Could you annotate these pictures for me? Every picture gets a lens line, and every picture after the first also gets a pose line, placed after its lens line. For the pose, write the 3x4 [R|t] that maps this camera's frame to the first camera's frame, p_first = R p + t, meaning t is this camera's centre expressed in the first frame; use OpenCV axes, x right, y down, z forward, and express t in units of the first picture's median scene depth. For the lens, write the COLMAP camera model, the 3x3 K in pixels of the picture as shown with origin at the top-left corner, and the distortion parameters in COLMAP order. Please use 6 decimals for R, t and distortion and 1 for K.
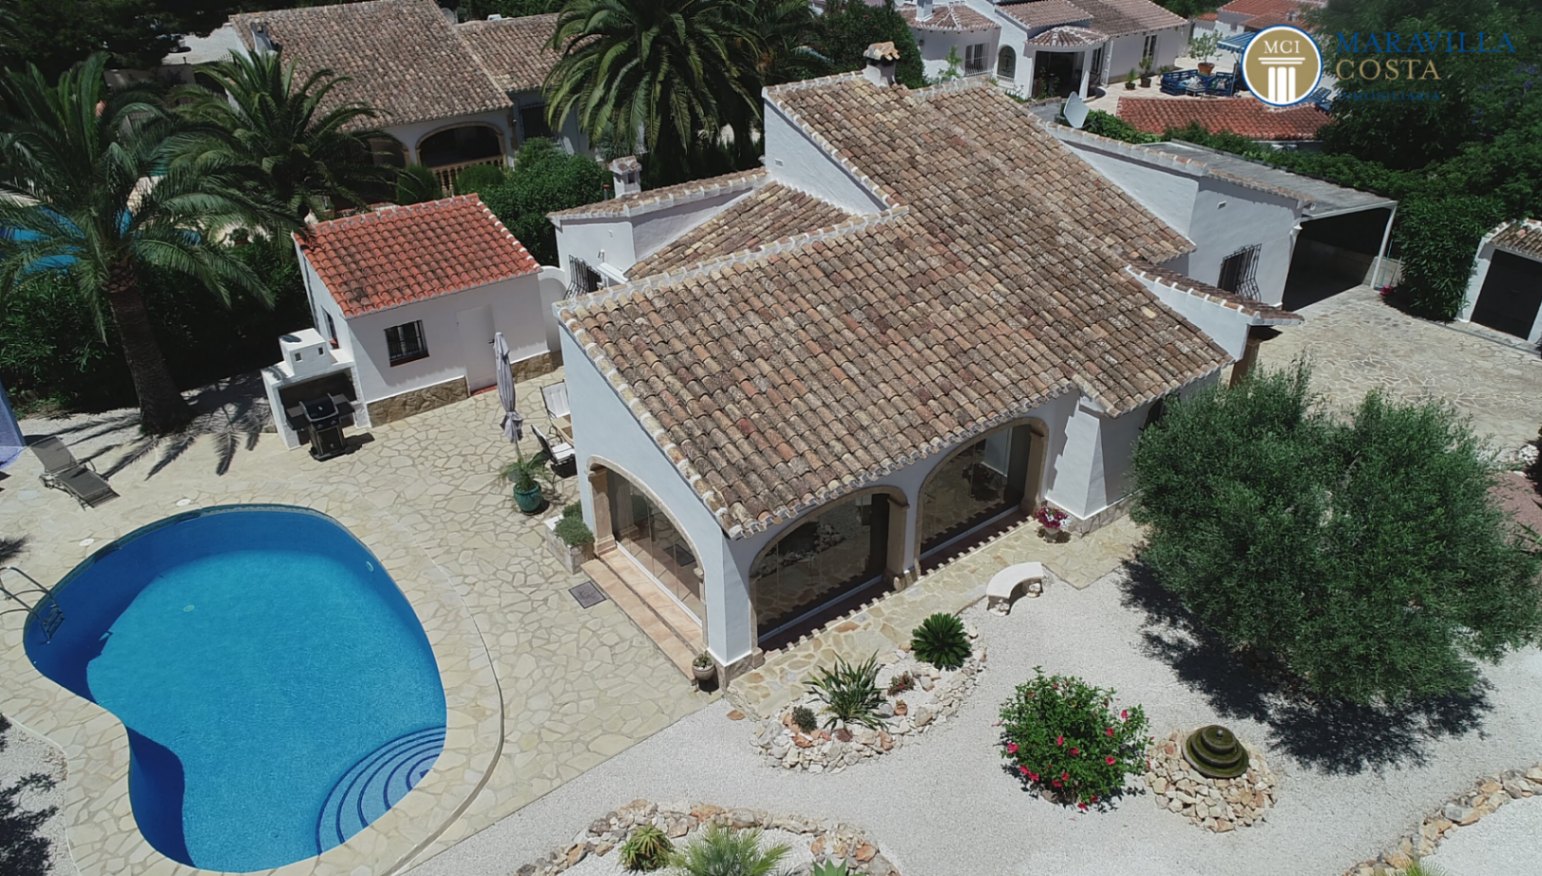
lens RADIAL K [[1115.3, 0, 771.0], [0, 1115.3, 438.0], [0, 0, 1]] dist [0.003615, -0.006269]
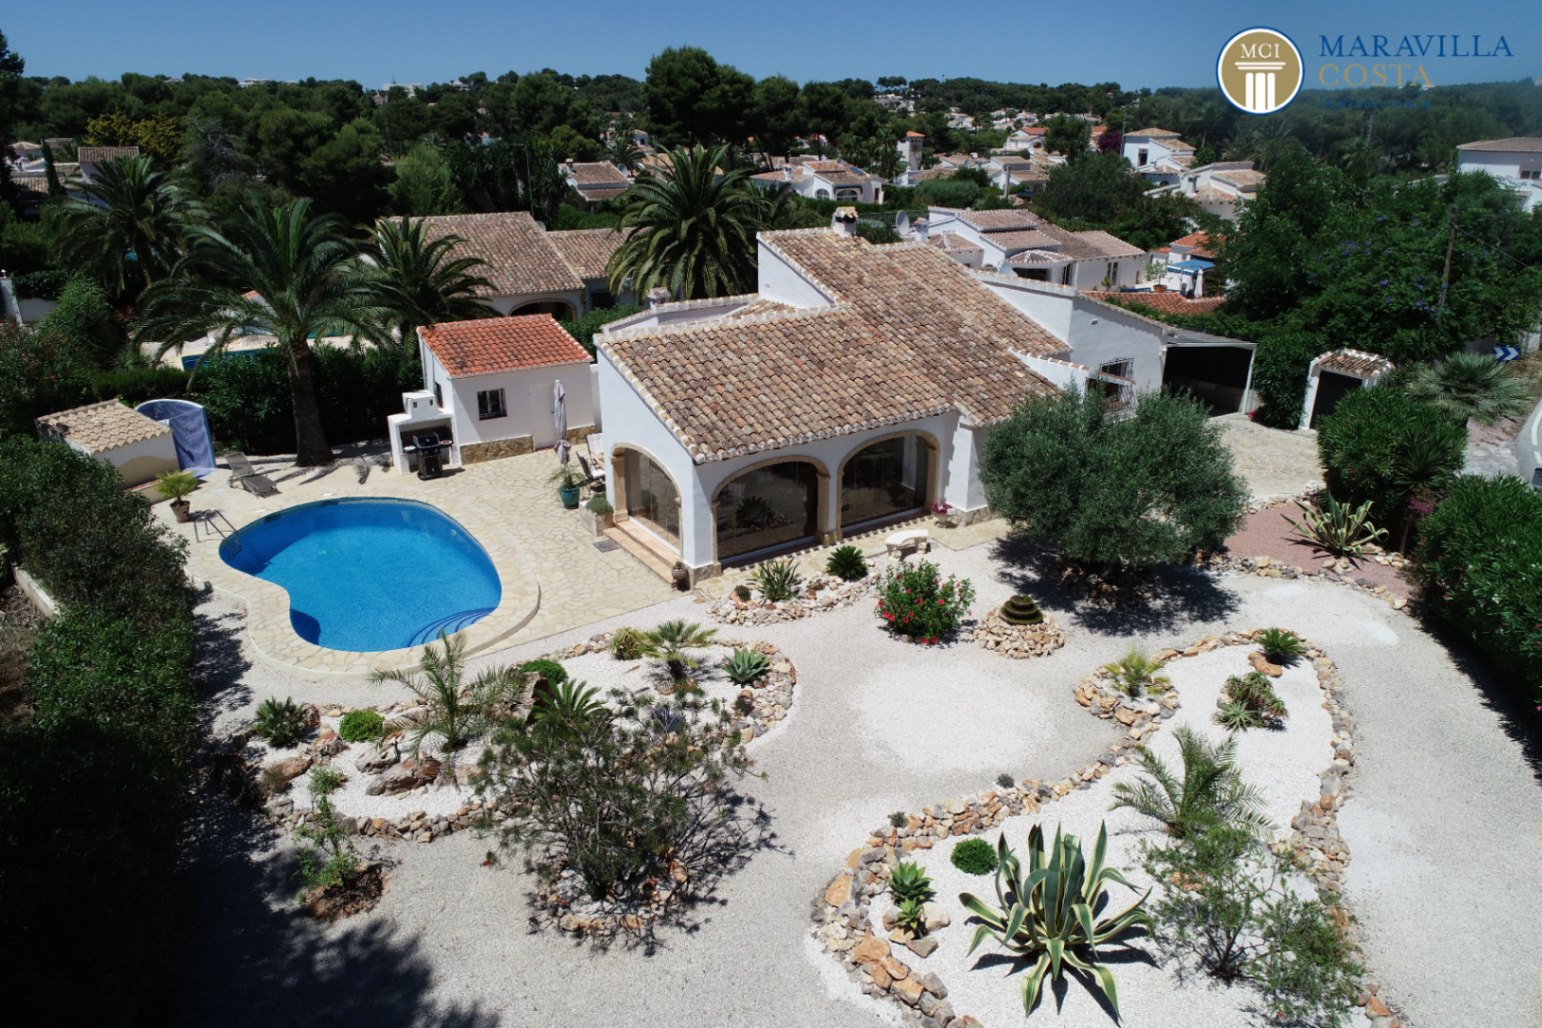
lens RADIAL K [[1070.7, 0, 771.0], [0, 1070.7, 514.0], [0, 0, 1]] dist [0.000562, 0.001850]
pose [[0.998072, 0.028366, -0.055203, 0.114494], [-0.037071, 0.985815, -0.163688, 0.307647], [0.049777, 0.165419, 0.984966, -0.320632]]
